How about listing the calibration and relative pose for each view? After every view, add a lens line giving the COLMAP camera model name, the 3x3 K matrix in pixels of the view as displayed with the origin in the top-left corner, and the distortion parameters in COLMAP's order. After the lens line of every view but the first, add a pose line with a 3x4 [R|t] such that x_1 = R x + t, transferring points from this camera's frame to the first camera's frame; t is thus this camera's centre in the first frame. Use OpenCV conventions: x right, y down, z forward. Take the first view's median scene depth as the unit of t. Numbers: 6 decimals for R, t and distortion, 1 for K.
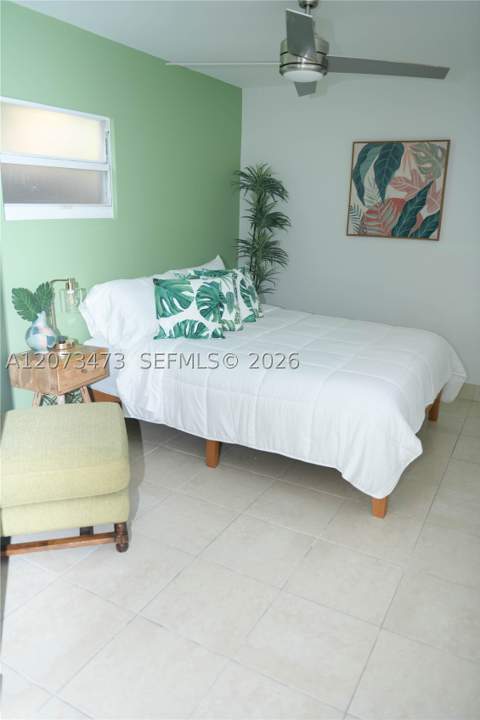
lens RADIAL K [[538.9, 0, 239.5], [0, 538.9, 360.2], [0, 0, 1]] dist [-0.053938, 0.001412]
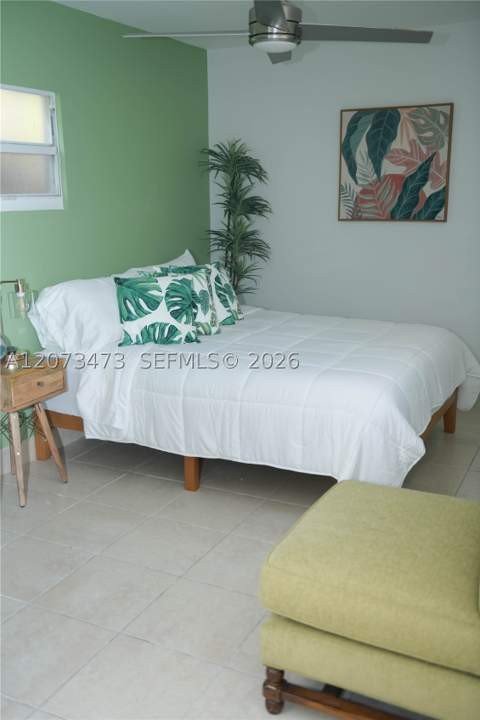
lens RADIAL K [[745.7, 0, 239.7], [0, 745.7, 360.7], [0, 0, 1]] dist [0.020156, 0.000000]
pose [[0.998490, -0.042207, 0.035154, -0.007169], [0.044043, 0.997612, -0.053212, 0.056281], [-0.032824, 0.054680, 0.997964, -0.204136]]
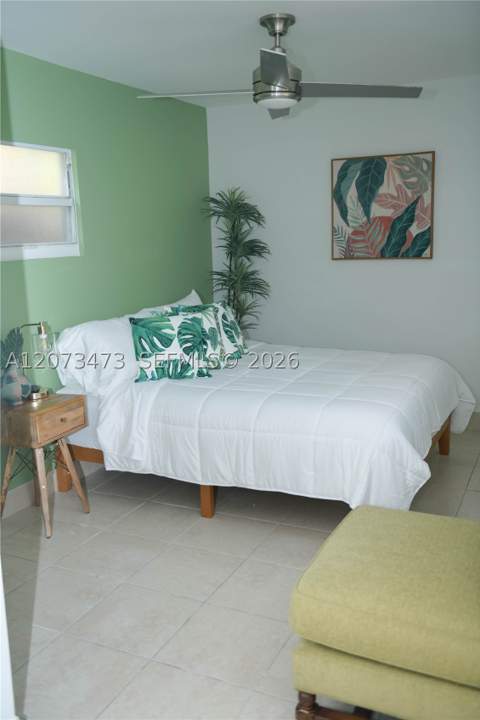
lens RADIAL K [[686.7, 0, 236.5], [0, 686.7, 358.0], [0, 0, 1]] dist [-0.004617, 0.000000]
pose [[0.996578, -0.066084, 0.049658, -0.041331], [0.070645, 0.992820, -0.096524, 0.045117], [-0.042922, 0.099701, 0.994091, -0.181152]]
